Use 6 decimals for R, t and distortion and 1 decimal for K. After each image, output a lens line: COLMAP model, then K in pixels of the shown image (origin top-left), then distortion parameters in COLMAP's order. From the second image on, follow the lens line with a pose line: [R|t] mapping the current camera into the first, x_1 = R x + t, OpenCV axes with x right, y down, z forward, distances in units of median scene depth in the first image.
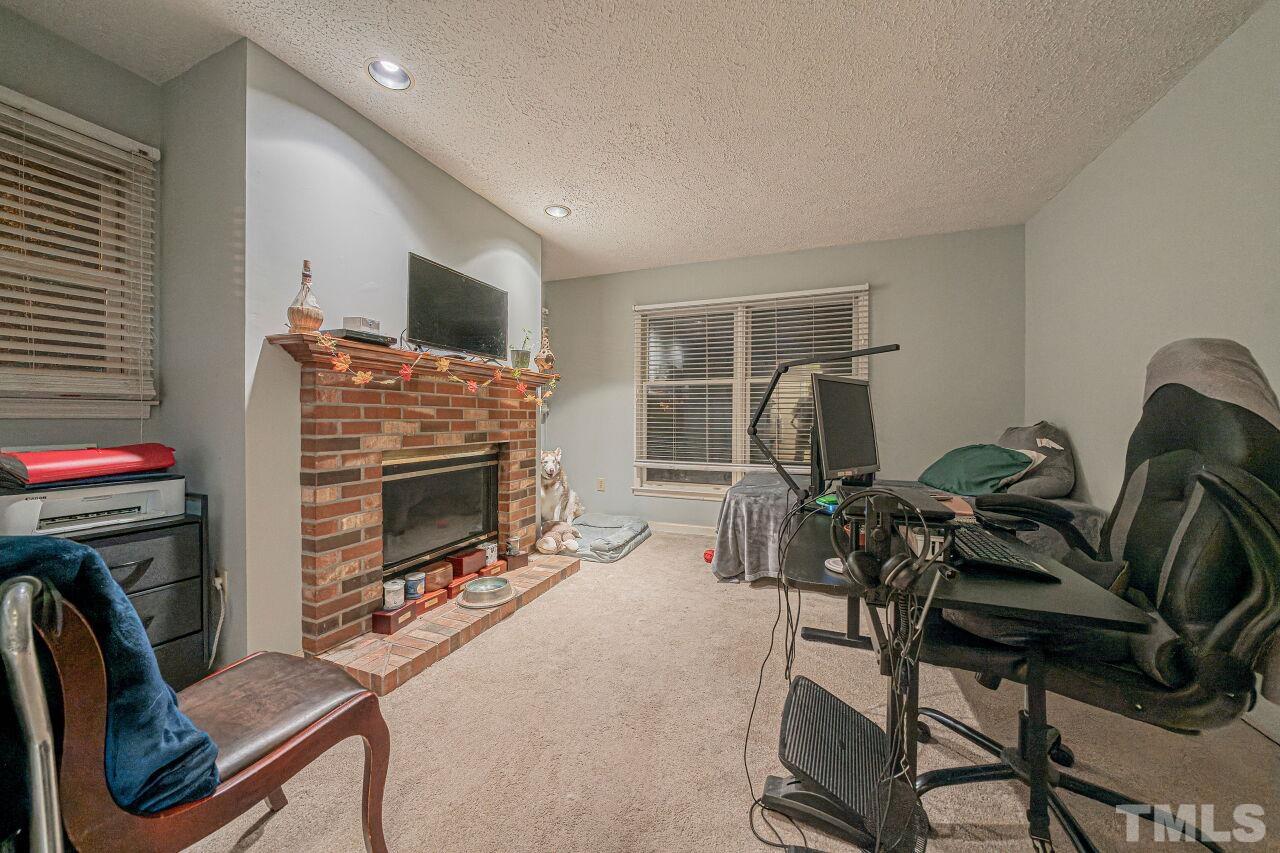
lens RADIAL K [[449.4, 0, 640.0], [0, 449.4, 421.3], [0, 0, 1]] dist [-0.008782, 0.000042]
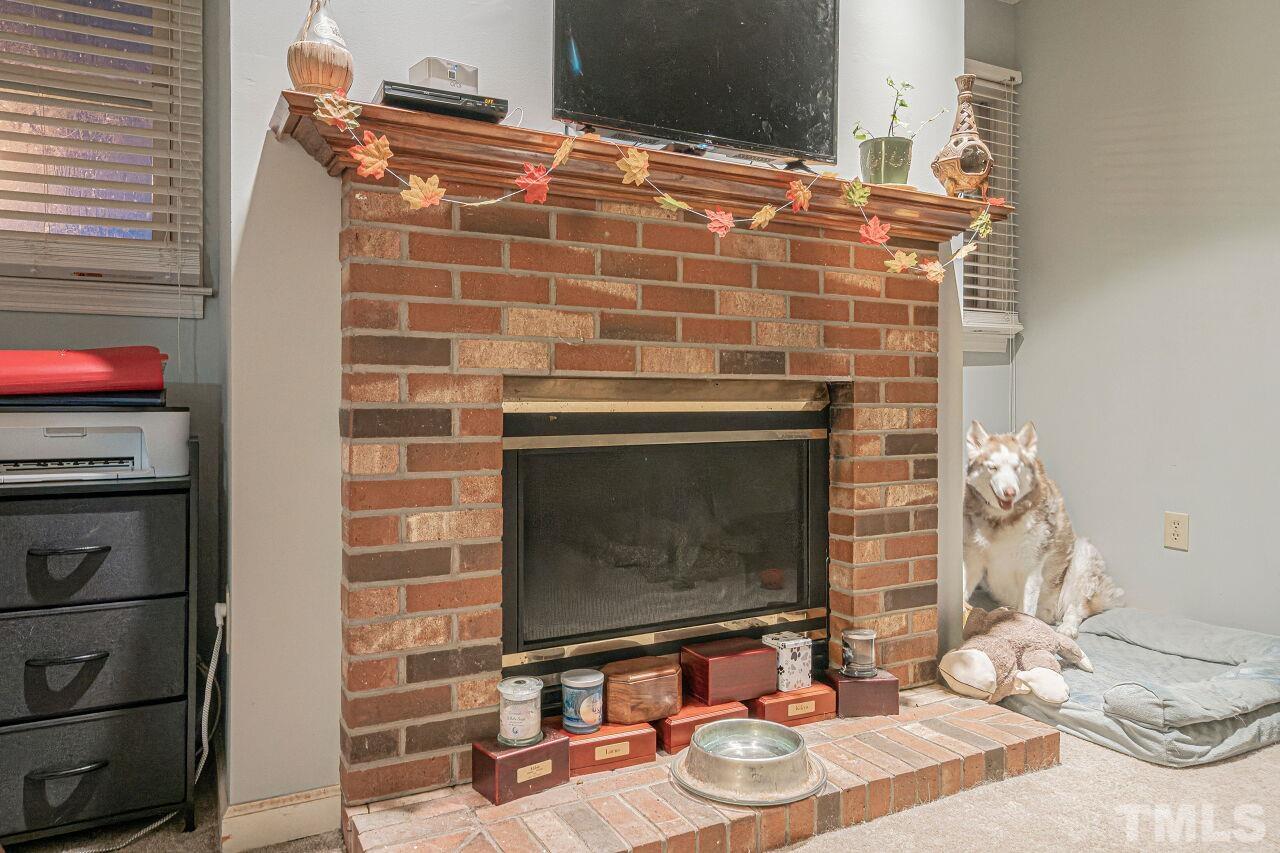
lens RADIAL K [[880.1, 0, 637.5], [0, 880.1, 401.5], [0, 0, 1]] dist [0.021406, 0.000015]
pose [[0.764161, 0.000164, -0.645025, 0.067660], [-0.004965, 0.999972, -0.005628, 0.082942], [0.645006, 0.007503, 0.764141, 0.366857]]
